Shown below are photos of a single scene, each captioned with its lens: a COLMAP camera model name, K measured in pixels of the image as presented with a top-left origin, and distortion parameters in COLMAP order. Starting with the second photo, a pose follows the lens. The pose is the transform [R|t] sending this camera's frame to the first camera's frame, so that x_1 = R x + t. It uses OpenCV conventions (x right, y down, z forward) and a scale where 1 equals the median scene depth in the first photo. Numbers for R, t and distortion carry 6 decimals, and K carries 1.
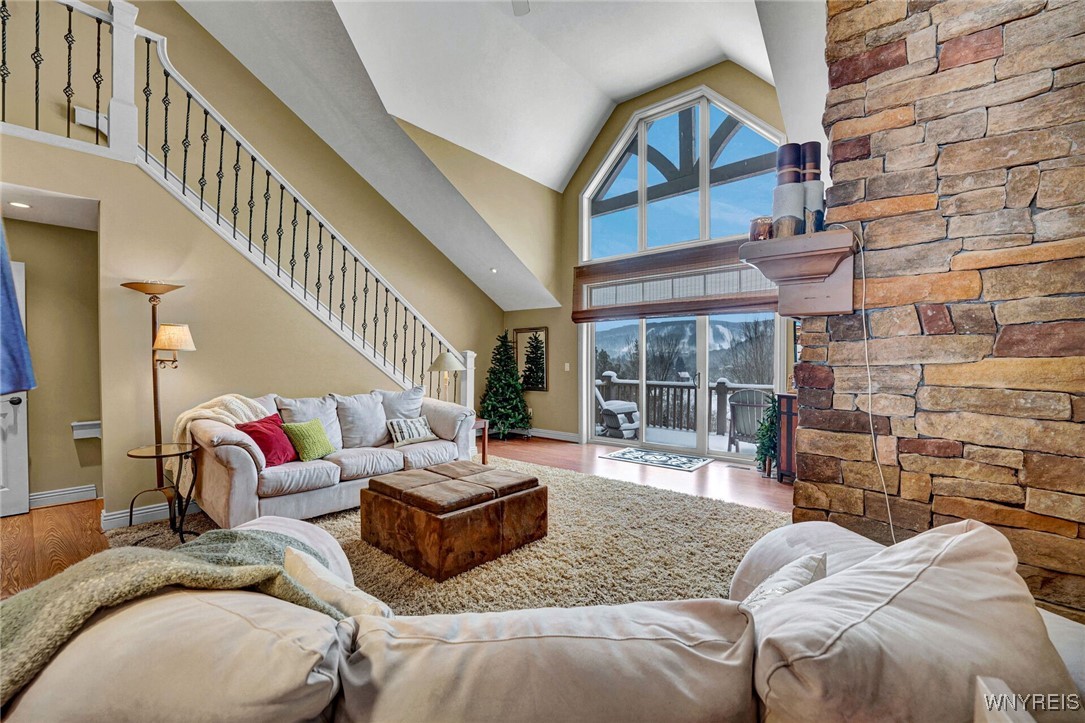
lens RADIAL K [[451.7, 0, 538.6], [0, 451.7, 370.2], [0, 0, 1]] dist [-0.030650, 0.000022]
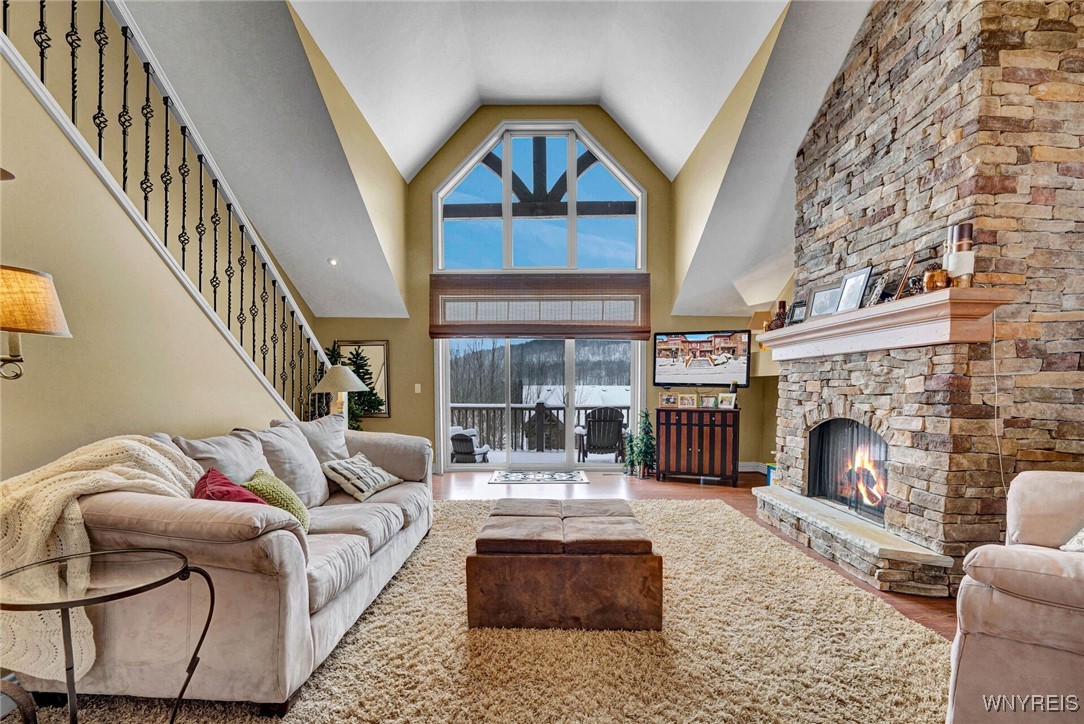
lens RADIAL K [[460.4, 0, 539.9], [0, 460.4, 410.9], [0, 0, 1]] dist [-0.022404, 0.001112]
pose [[0.762311, -0.032606, 0.646389, -0.788260], [0.013096, 0.999303, 0.034964, 0.019168], [-0.647078, -0.018188, 0.762207, 0.409050]]
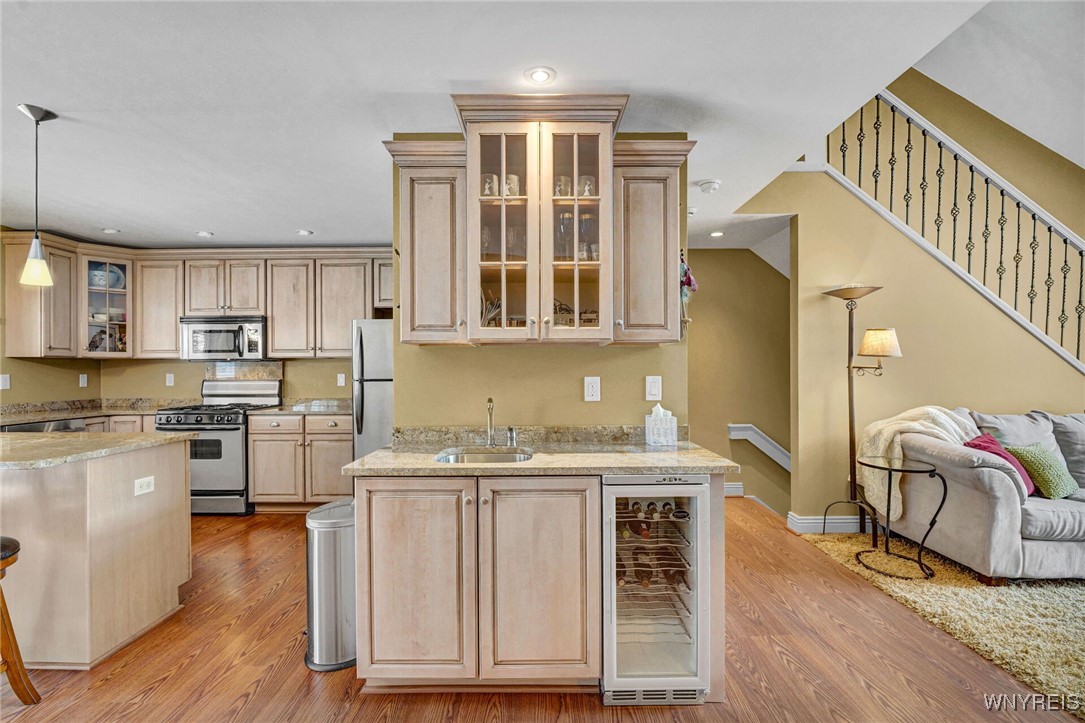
lens RADIAL K [[505.7, 0, 534.8], [0, 505.7, 372.1], [0, 0, 1]] dist [-0.013657, 0.000391]
pose [[0.642571, 0.000991, -0.766226, -0.519380], [-0.011285, 0.999903, -0.008171, 0.005048], [0.766143, 0.013897, 0.642520, -0.264505]]
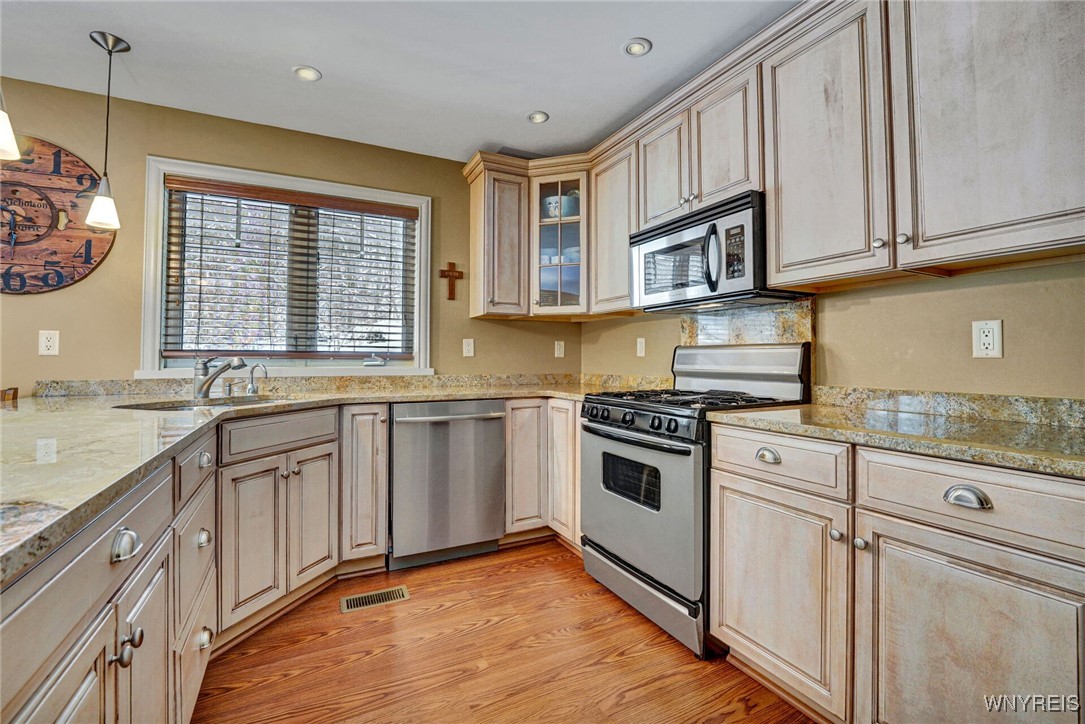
lens RADIAL K [[463.8, 0, 541.5], [0, 463.8, 346.2], [0, 0, 1]] dist [-0.027201, 0.000026]
pose [[-0.380526, -0.023462, -0.924473, -1.587017], [-0.018052, 0.999676, -0.017940, 0.050173], [0.924594, 0.009862, -0.380826, 0.062478]]
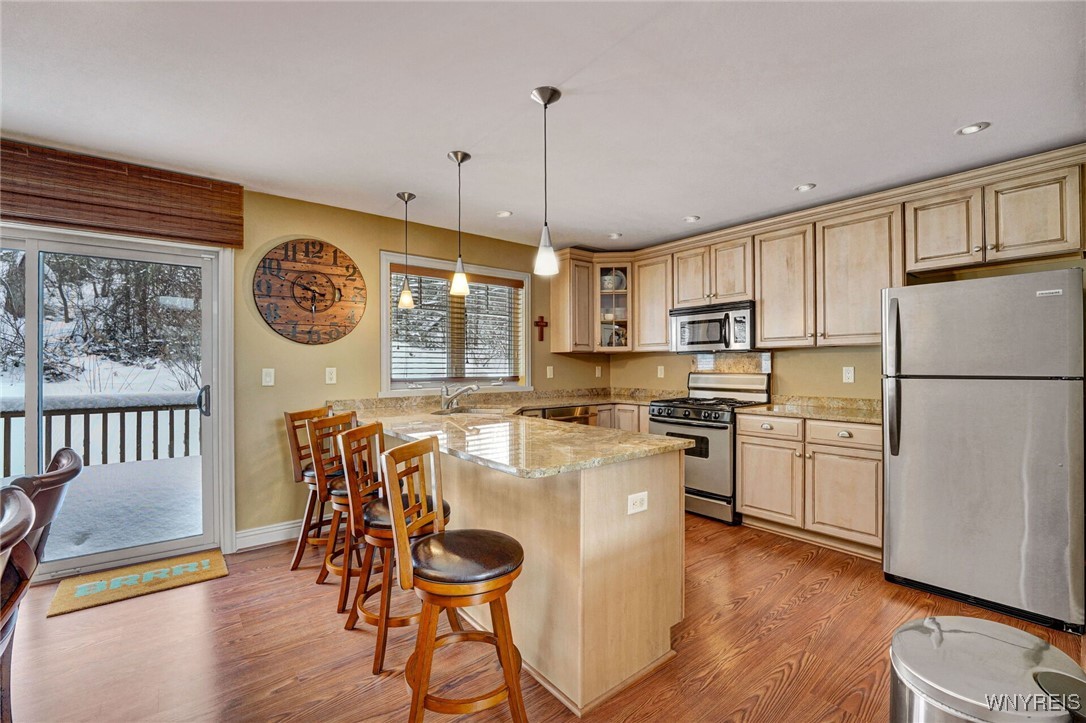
lens RADIAL K [[456.2, 0, 536.8], [0, 456.2, 363.8], [0, 0, 1]] dist [-0.028499, 0.000217]
pose [[-0.190121, -0.000823, -0.981760, -0.936336], [-0.014465, 0.999893, 0.001963, 0.005964], [0.981654, 0.014574, -0.190113, -0.243778]]
